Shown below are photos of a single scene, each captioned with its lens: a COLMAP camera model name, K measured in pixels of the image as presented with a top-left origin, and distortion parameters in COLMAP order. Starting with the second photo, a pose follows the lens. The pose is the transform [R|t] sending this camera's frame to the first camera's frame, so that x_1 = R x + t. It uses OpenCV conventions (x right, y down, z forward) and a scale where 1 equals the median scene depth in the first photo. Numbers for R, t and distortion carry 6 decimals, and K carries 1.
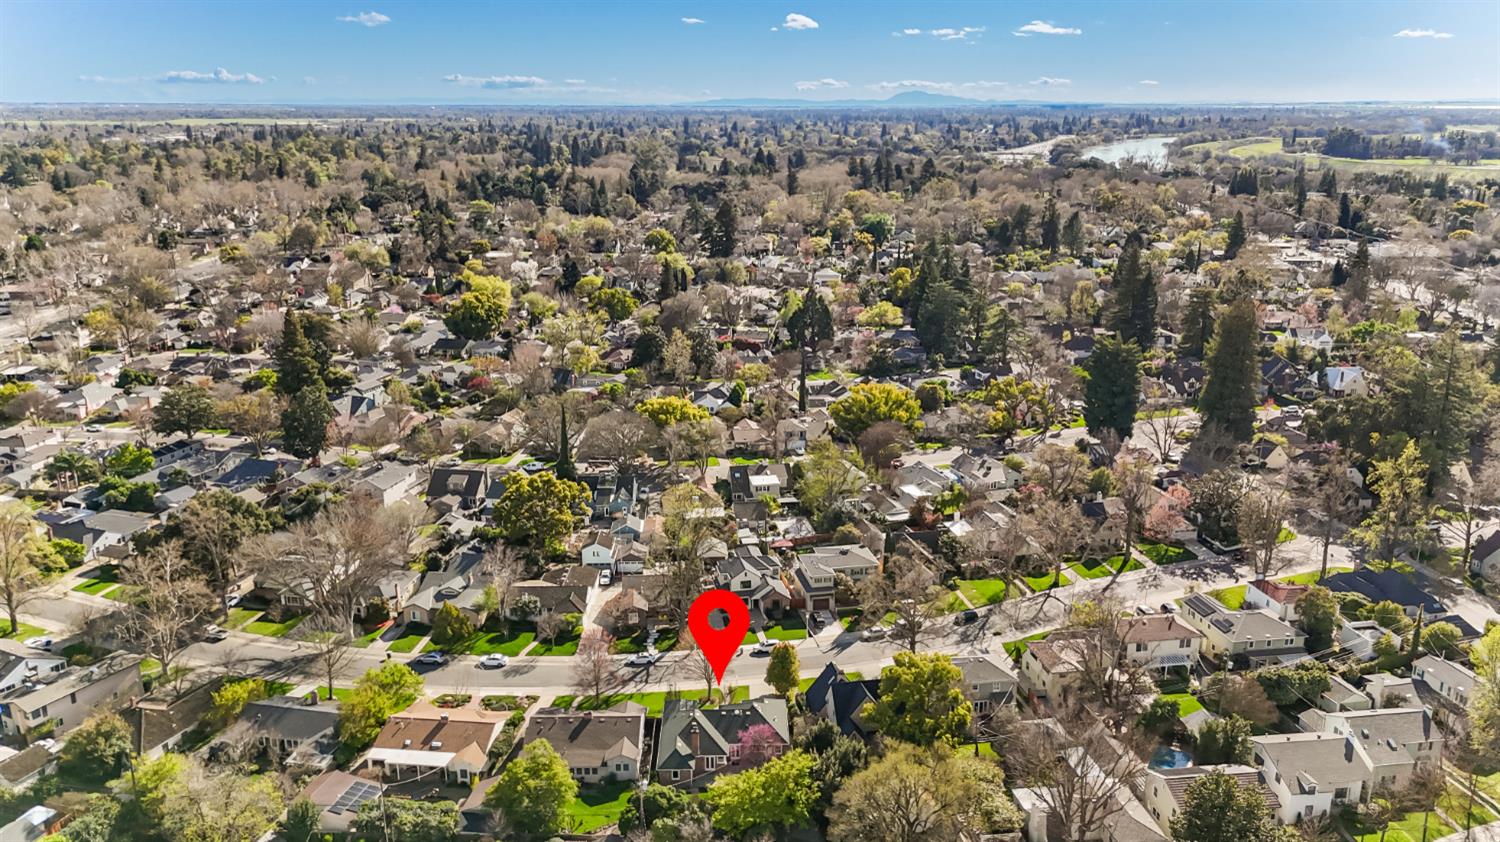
lens RADIAL K [[1102.2, 0, 749.2], [0, 1102.2, 429.9], [0, 0, 1]] dist [0.080300, -0.060390]
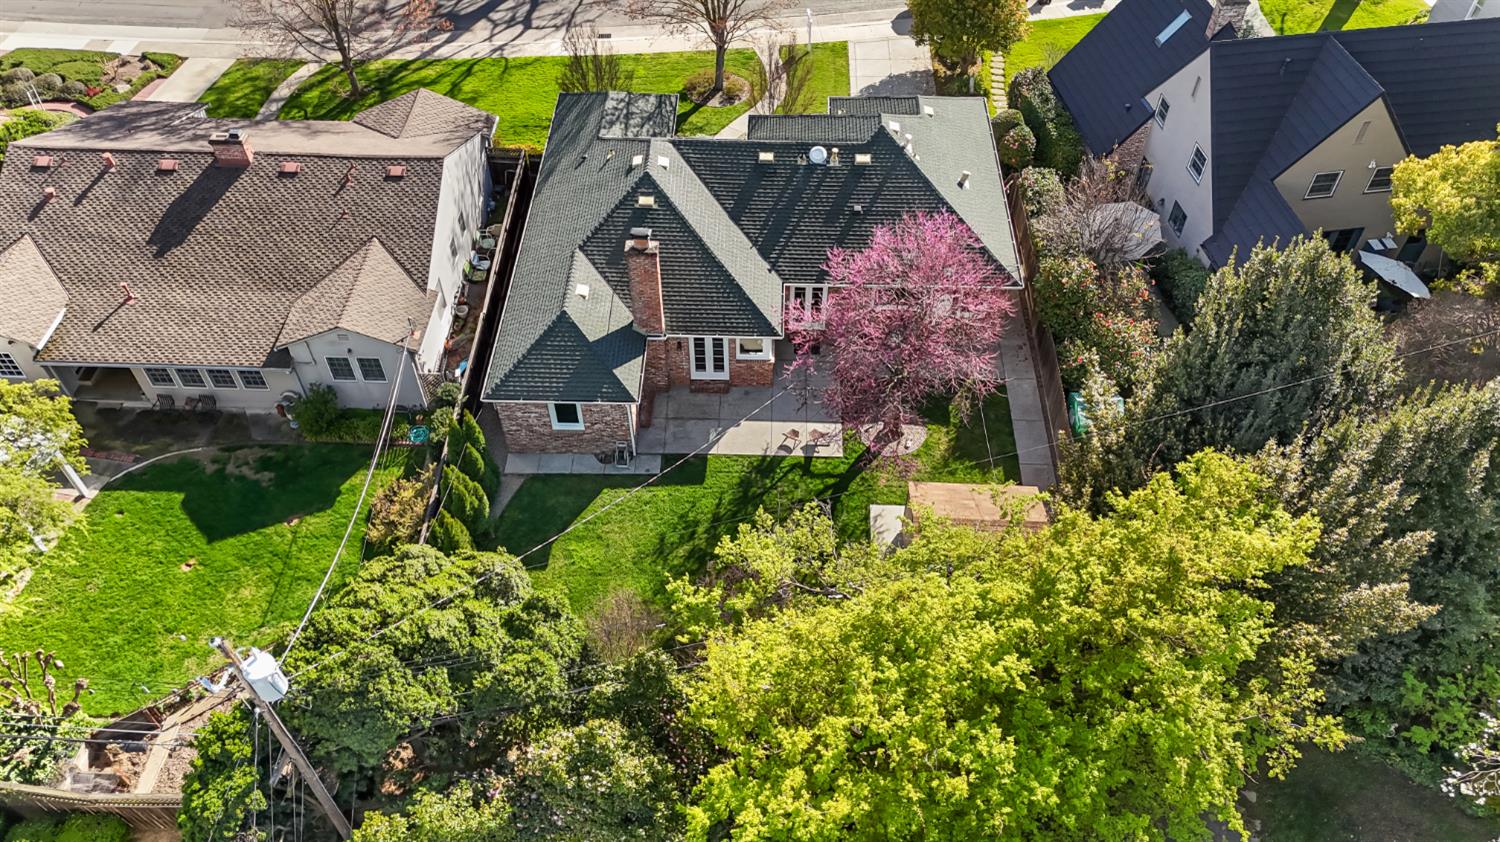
lens RADIAL K [[1102.2, 0, 749.2], [0, 1102.2, 429.9], [0, 0, 1]] dist [0.080300, -0.060390]
pose [[0.999108, 0.030825, -0.028871, -0.017614], [-0.010445, 0.842703, 0.538278, 0.172725], [0.040922, -0.537496, 0.842273, 0.756283]]
